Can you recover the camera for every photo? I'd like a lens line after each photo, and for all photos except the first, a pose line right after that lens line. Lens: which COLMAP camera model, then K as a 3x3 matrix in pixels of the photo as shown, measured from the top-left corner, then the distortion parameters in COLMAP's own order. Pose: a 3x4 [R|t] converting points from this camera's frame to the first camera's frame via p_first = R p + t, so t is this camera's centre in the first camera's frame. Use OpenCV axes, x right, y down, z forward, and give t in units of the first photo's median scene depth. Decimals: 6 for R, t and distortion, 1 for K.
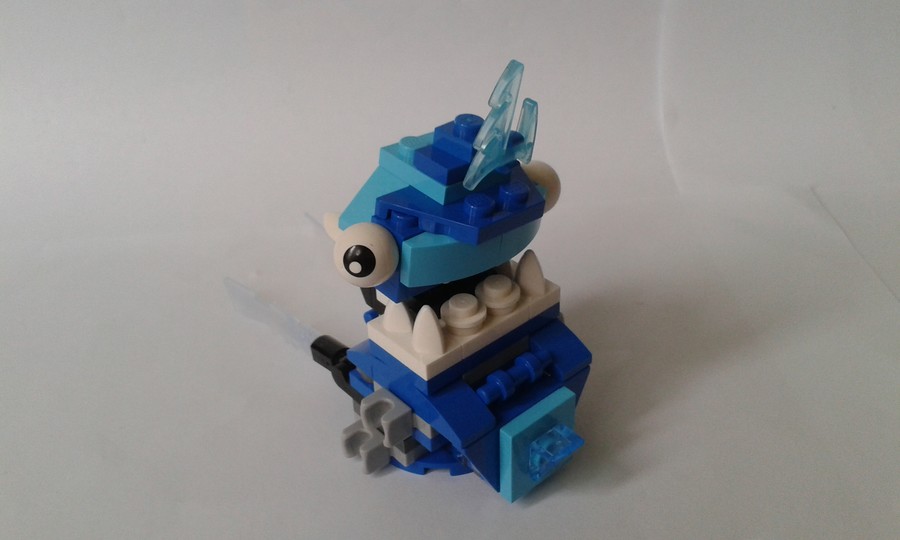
lens RADIAL K [[797.9, 0, 450.0], [0, 797.9, 270.0], [0, 0, 1]] dist [0.003938, 0.001341]
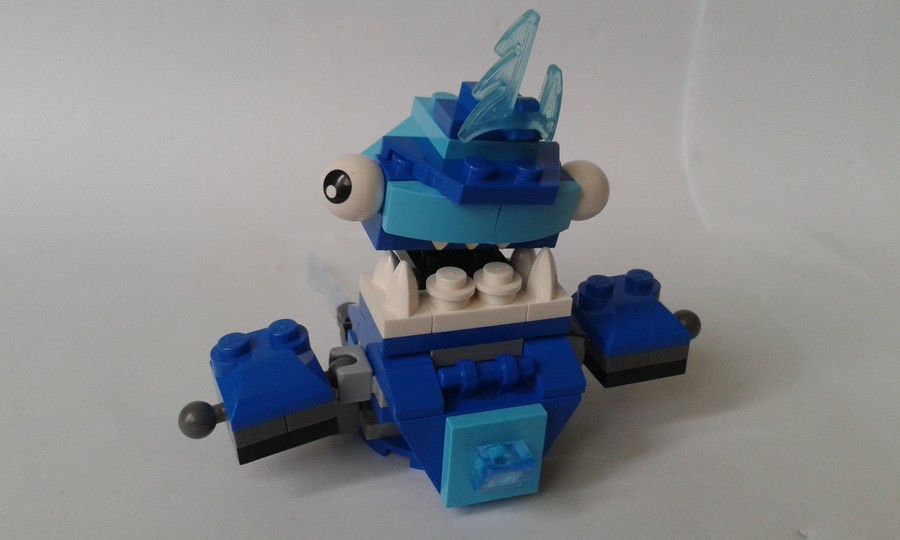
lens RADIAL K [[797.9, 0, 450.0], [0, 797.9, 270.0], [0, 0, 1]] dist [0.003938, 0.001341]
pose [[0.921483, 0.264875, -0.284095, 0.301185], [-0.292039, 0.954698, -0.057142, 0.096353], [0.256089, 0.135623, 0.957092, 0.114454]]
